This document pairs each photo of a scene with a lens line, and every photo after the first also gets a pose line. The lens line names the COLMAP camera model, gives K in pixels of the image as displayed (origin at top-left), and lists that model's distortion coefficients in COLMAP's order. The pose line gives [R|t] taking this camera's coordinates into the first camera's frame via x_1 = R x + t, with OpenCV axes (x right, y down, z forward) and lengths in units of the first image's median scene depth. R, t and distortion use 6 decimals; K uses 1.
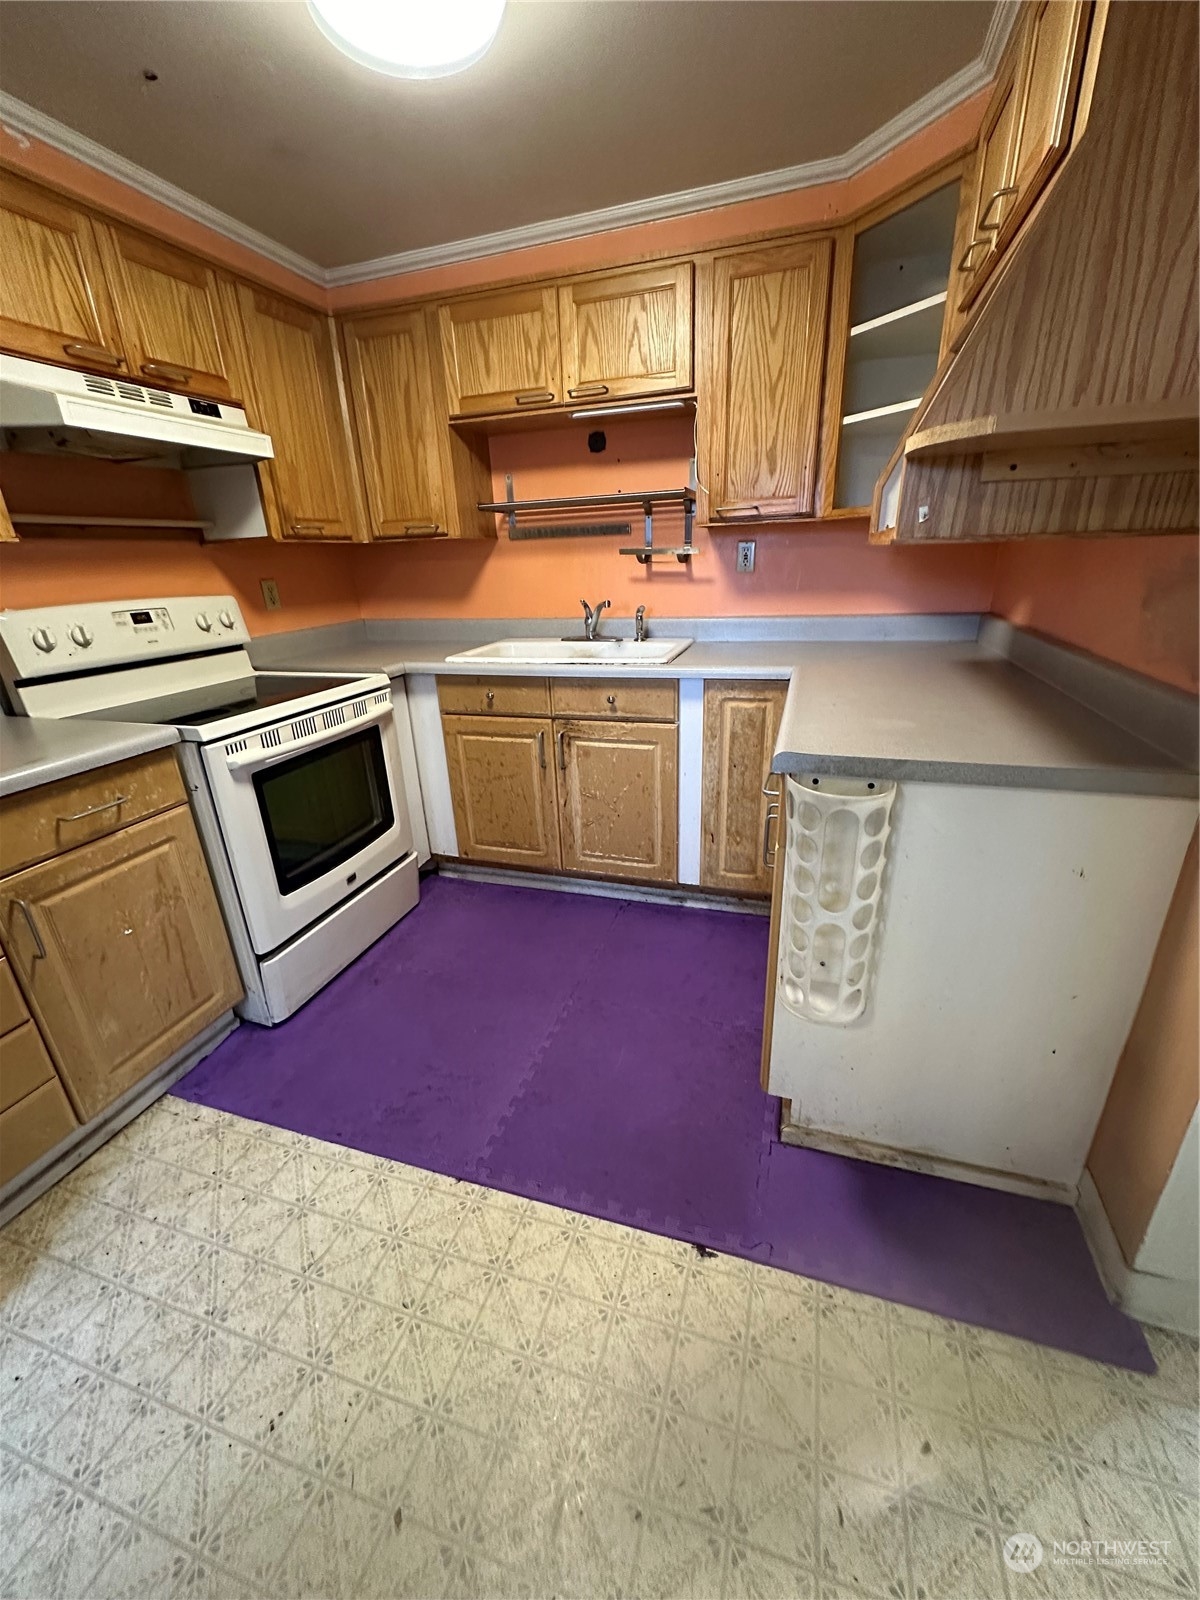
lens RADIAL K [[637.4, 0, 602.4], [0, 637.4, 801.4], [0, 0, 1]] dist [-0.001670, 0.001757]
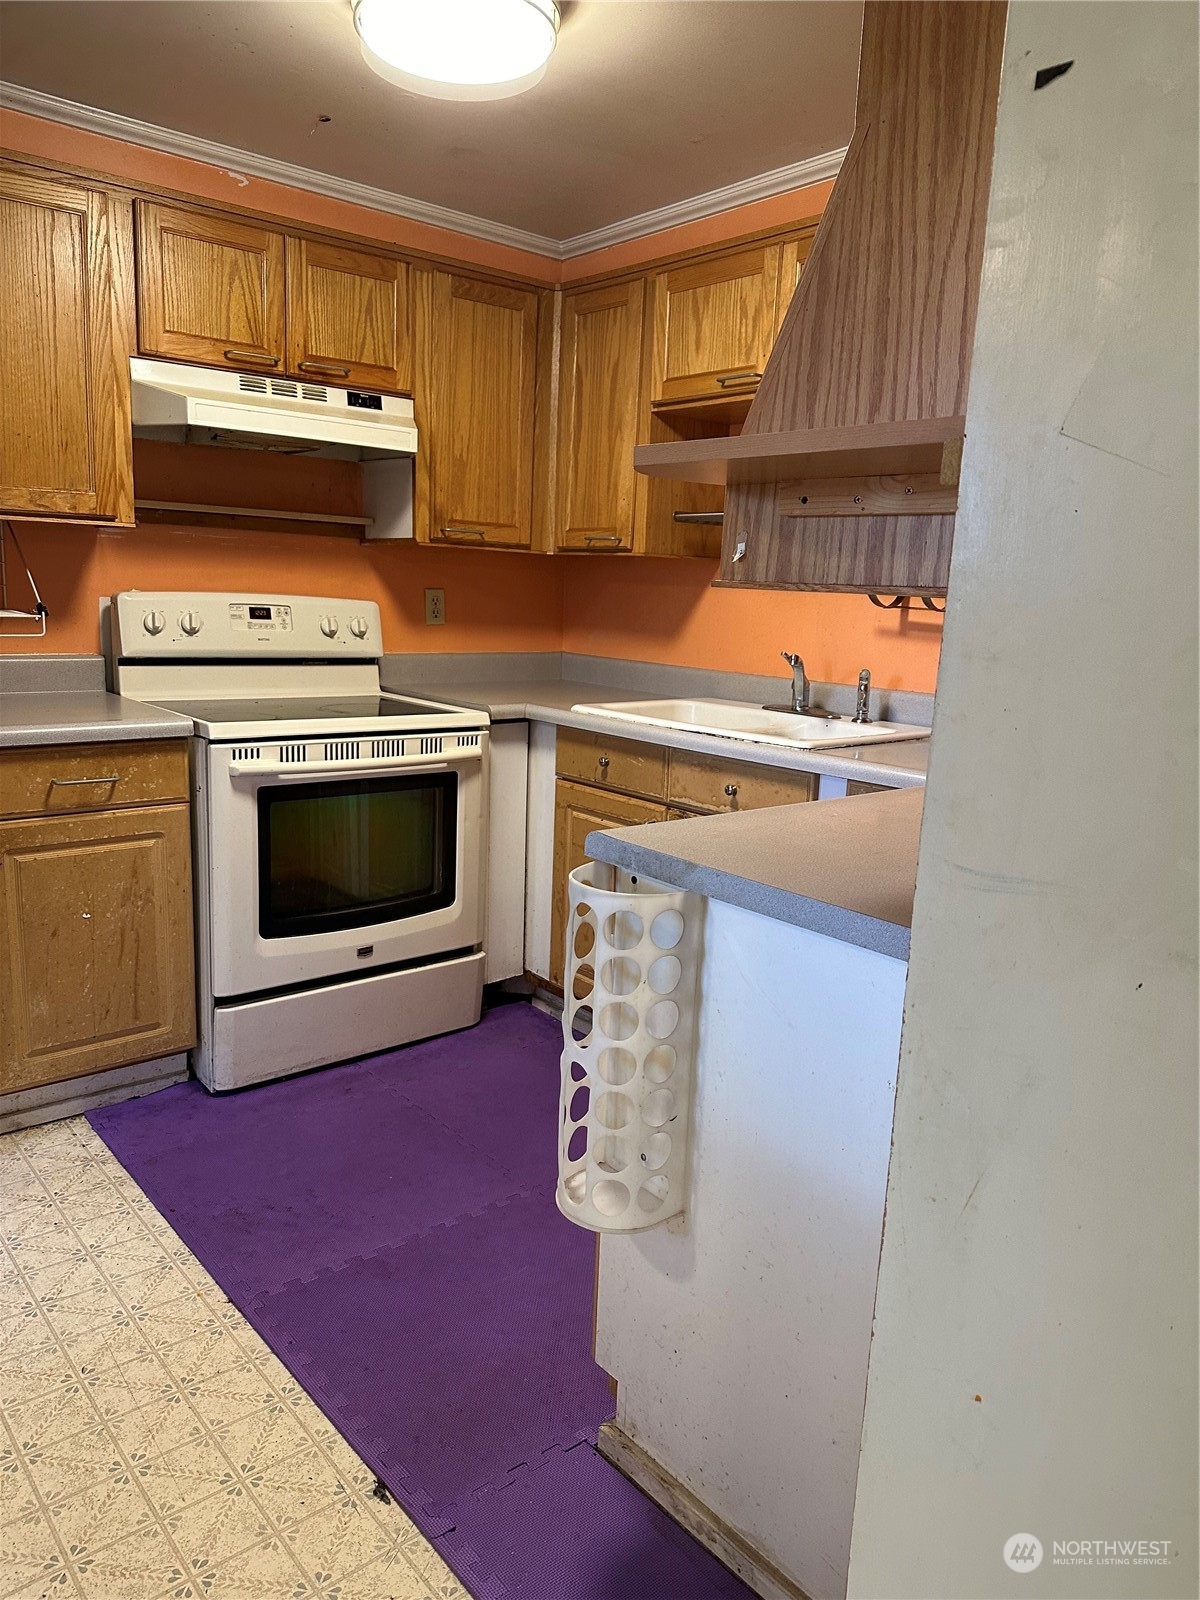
lens RADIAL K [[1124.8, 0, 601.6], [0, 1124.8, 808.6], [0, 0, 1]] dist [0.055116, -0.058519]
pose [[0.845339, 0.173762, -0.505182, 0.536131], [-0.258094, 0.960783, -0.101408, 0.017484], [0.467749, 0.216109, 0.857034, -0.094995]]
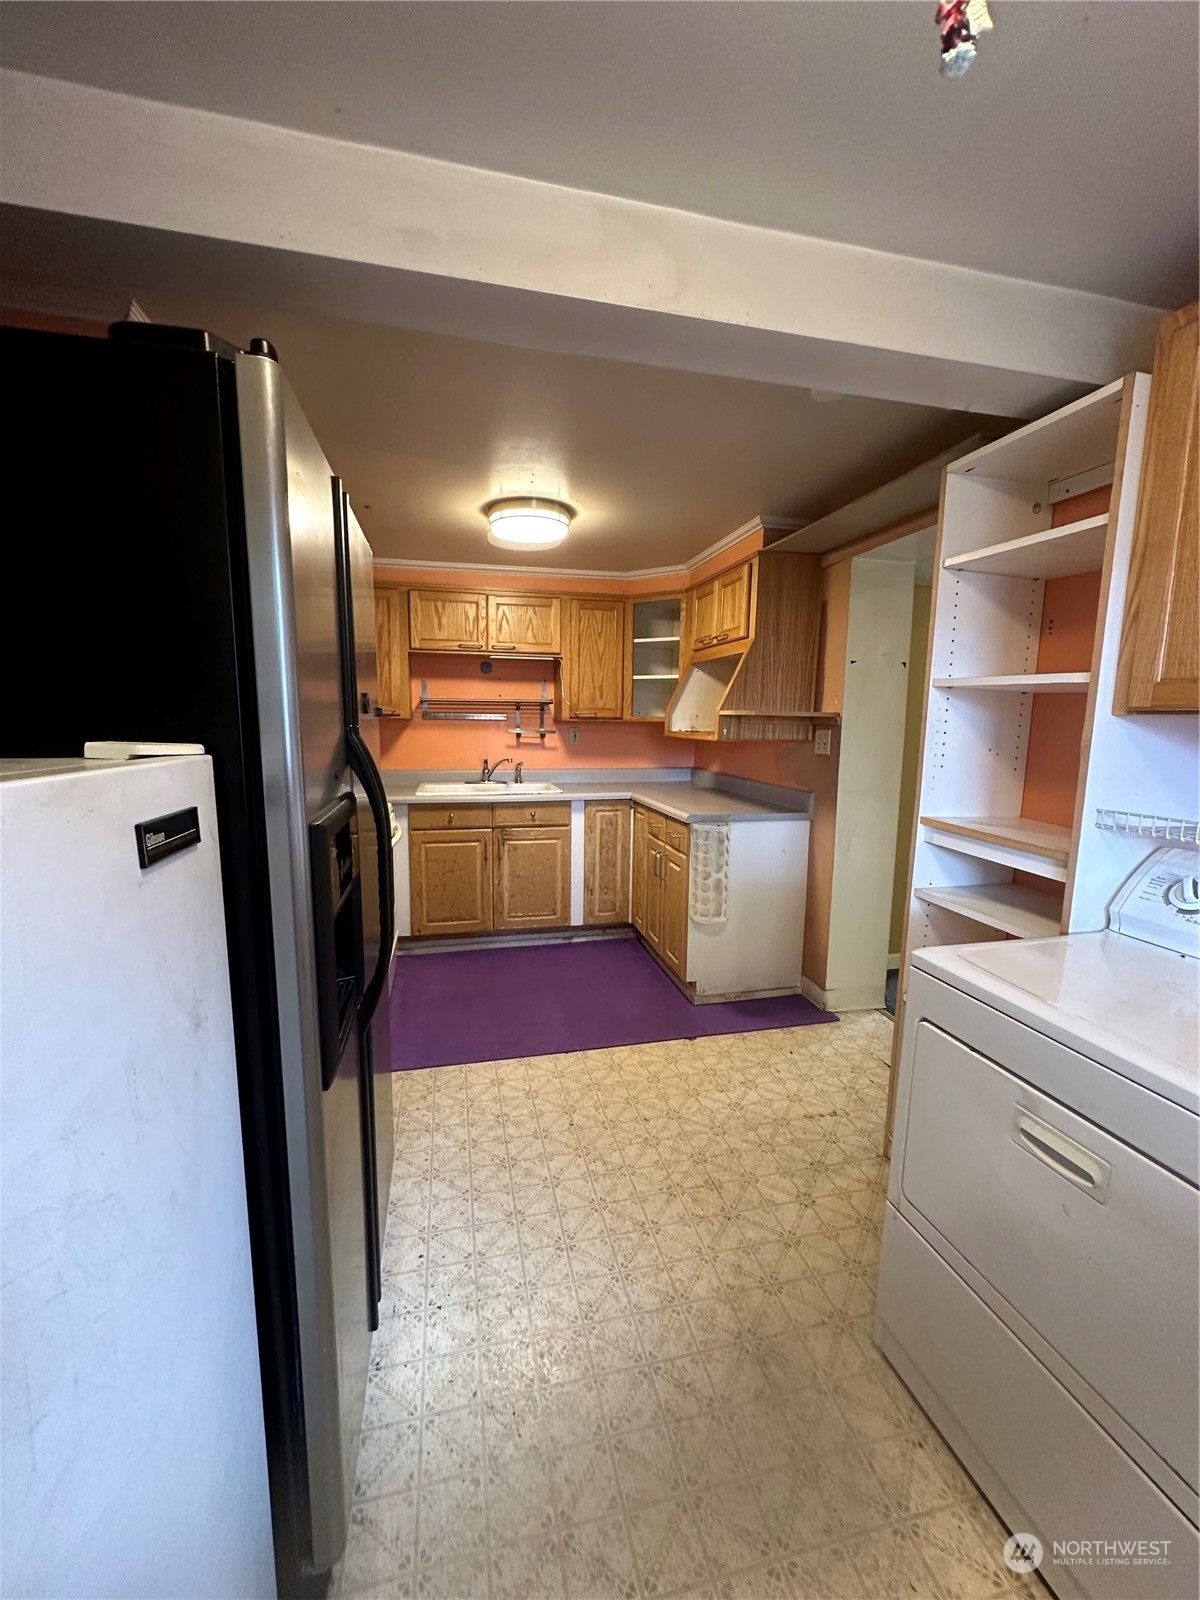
lens RADIAL K [[637.4, 0, 601.4], [0, 637.4, 799.1], [0, 0, 1]] dist [-0.001670, 0.001757]
pose [[0.855612, -0.017368, 0.517326, -0.748227], [0.144026, 0.967956, -0.205711, 0.186795], [-0.497176, 0.250517, 0.830697, -0.540691]]
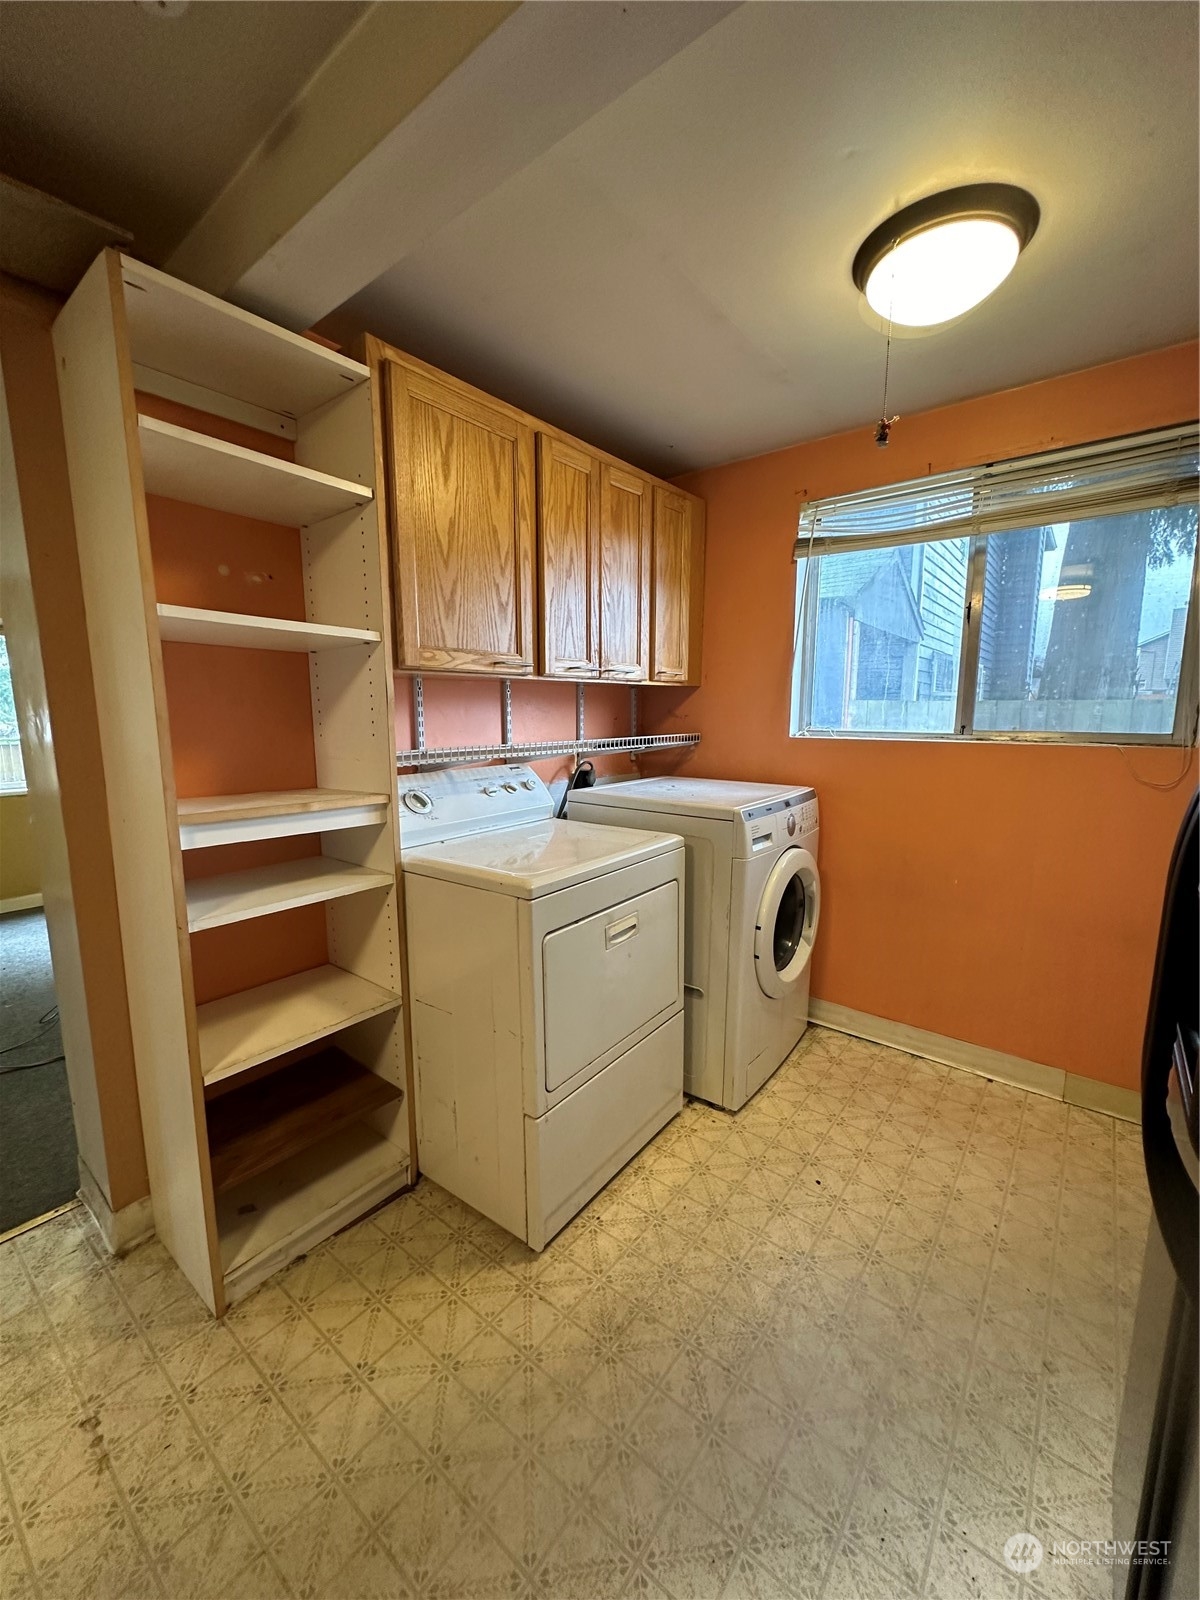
lens RADIAL K [[637.4, 0, 599.5], [0, 637.4, 806.6], [0, 0, 1]] dist [-0.001670, 0.001757]
pose [[-0.935053, -0.018595, 0.354019, -0.472650], [0.159377, 0.869963, 0.466651, -0.131279], [-0.316660, 0.492766, -0.810498, 0.346381]]
